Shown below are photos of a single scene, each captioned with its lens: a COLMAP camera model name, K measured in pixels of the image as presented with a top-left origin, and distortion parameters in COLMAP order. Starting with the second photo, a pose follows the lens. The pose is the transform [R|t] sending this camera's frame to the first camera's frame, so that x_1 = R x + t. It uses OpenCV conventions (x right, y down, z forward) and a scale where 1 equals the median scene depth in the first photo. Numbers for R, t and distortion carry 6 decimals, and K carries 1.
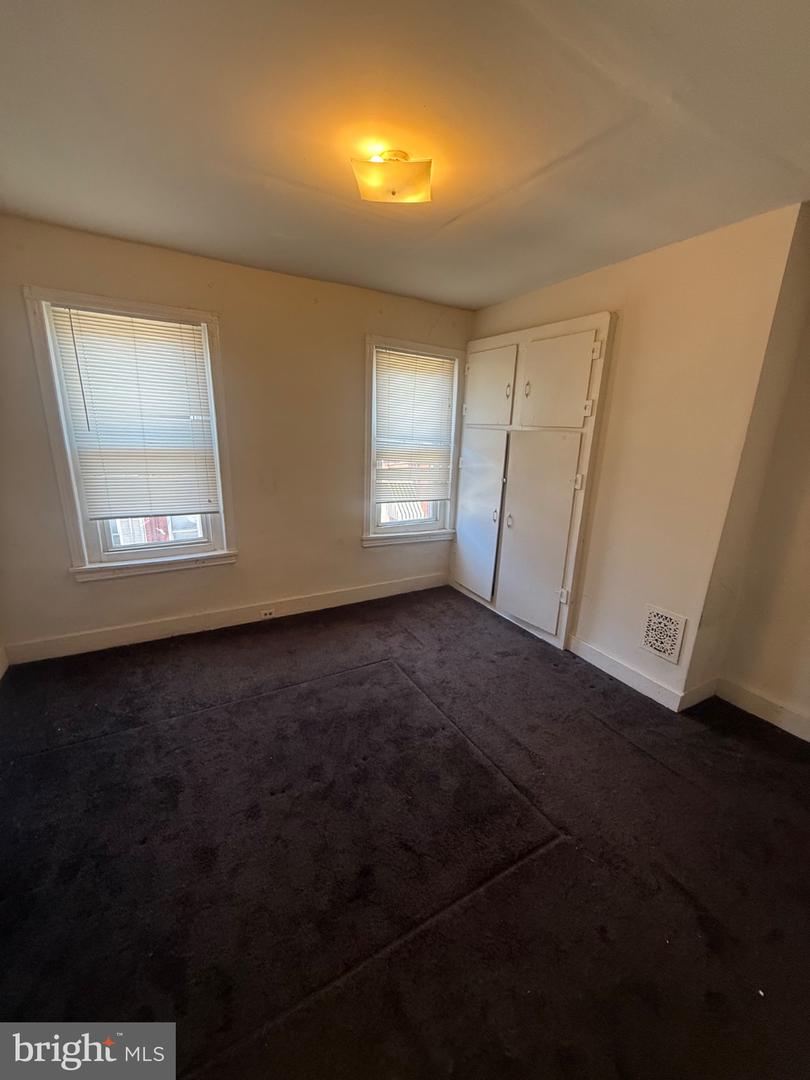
lens RADIAL K [[428.7, 0, 407.5], [0, 428.7, 540.5], [0, 0, 1]] dist [-0.001804, -0.000179]
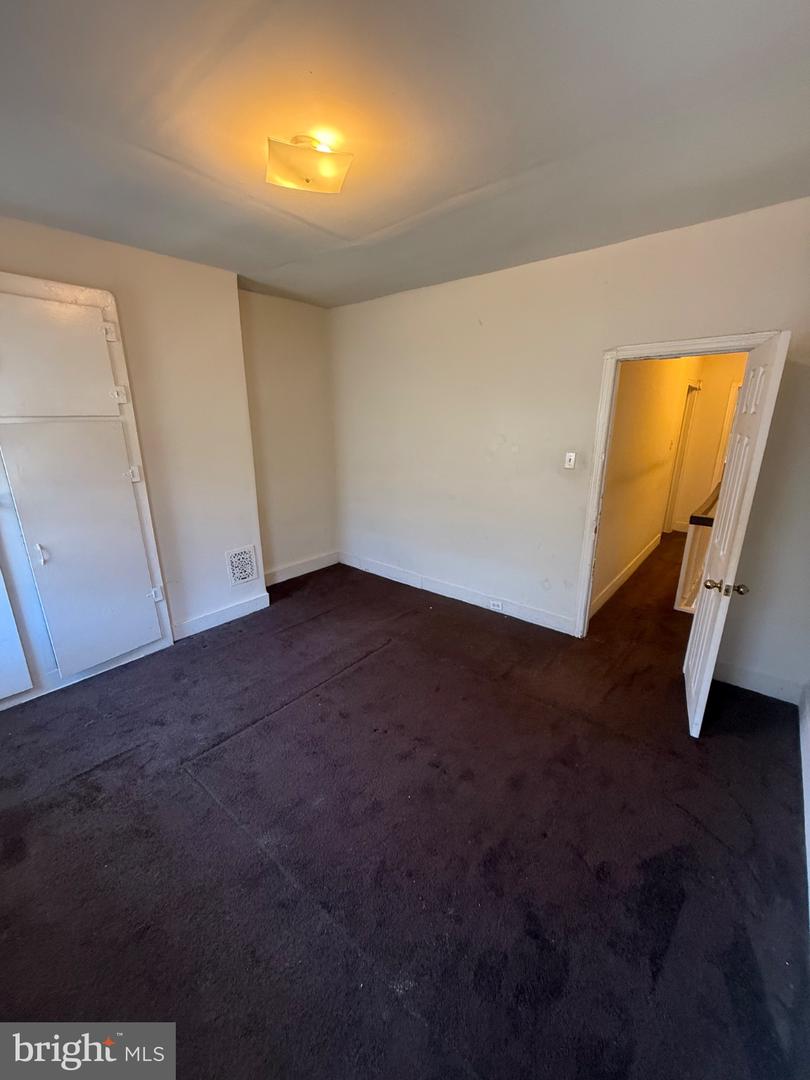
lens RADIAL K [[428.7, 0, 405.0], [0, 428.7, 538.9], [0, 0, 1]] dist [-0.001804, -0.000179]
pose [[-0.344268, -0.299047, 0.889972, -0.703787], [0.238922, 0.888805, 0.391077, -0.244004], [-0.907962, 0.347269, -0.234538, 0.758791]]
